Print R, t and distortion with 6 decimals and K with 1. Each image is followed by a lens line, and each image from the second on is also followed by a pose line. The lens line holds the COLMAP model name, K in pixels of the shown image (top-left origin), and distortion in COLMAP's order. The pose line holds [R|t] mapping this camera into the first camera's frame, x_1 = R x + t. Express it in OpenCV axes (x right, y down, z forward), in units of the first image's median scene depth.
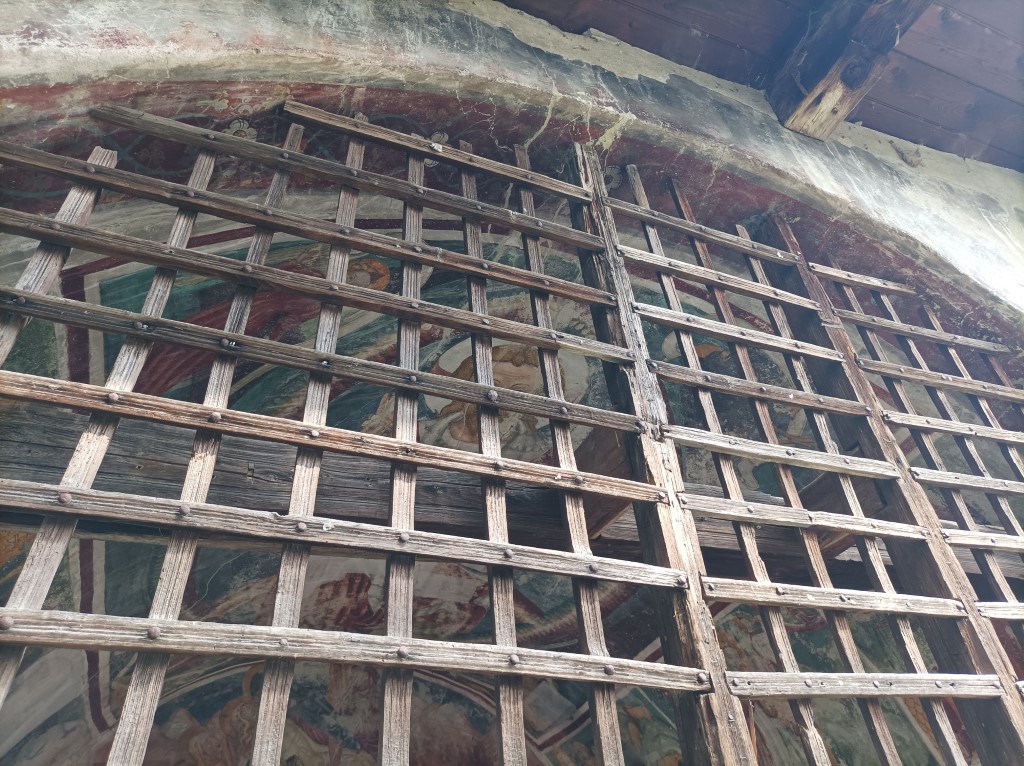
lens RADIAL K [[764.9, 0, 510.8], [0, 764.9, 383.0], [0, 0, 1]] dist [0.026530, -0.015150]
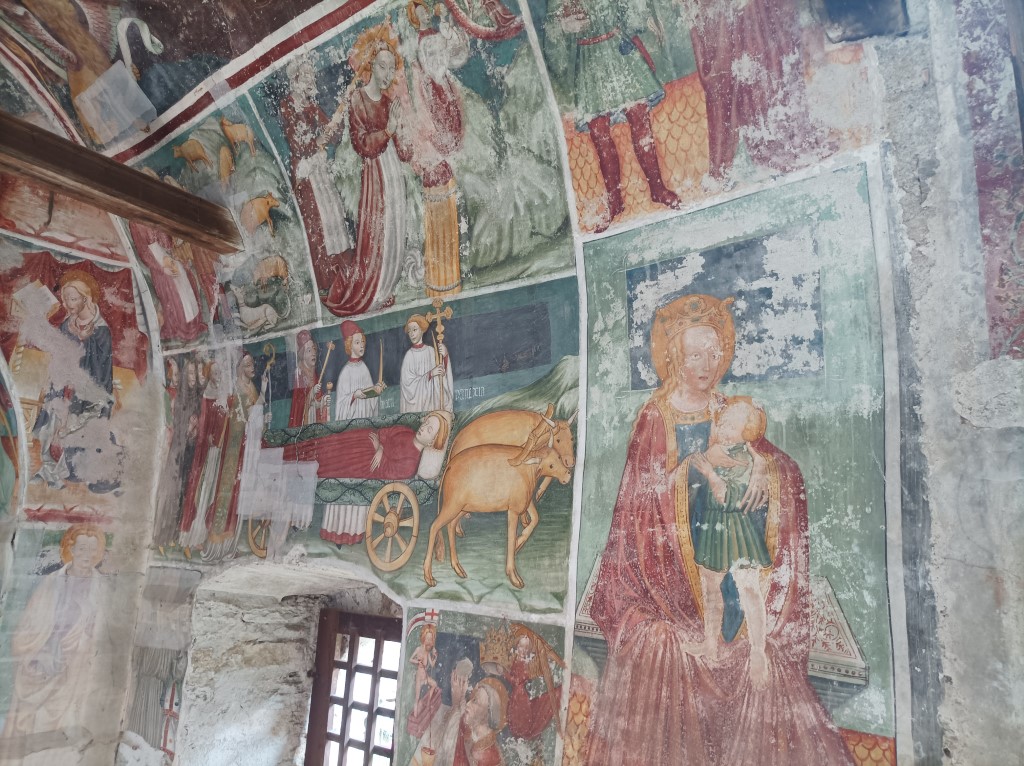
lens RADIAL K [[764.9, 0, 515.2], [0, 764.9, 382.9], [0, 0, 1]] dist [0.026530, -0.015150]
pose [[0.853171, 0.272693, 0.444677, 0.129844], [-0.427937, 0.853359, 0.297740, 0.299968], [-0.298277, -0.444317, 0.844756, 0.175563]]
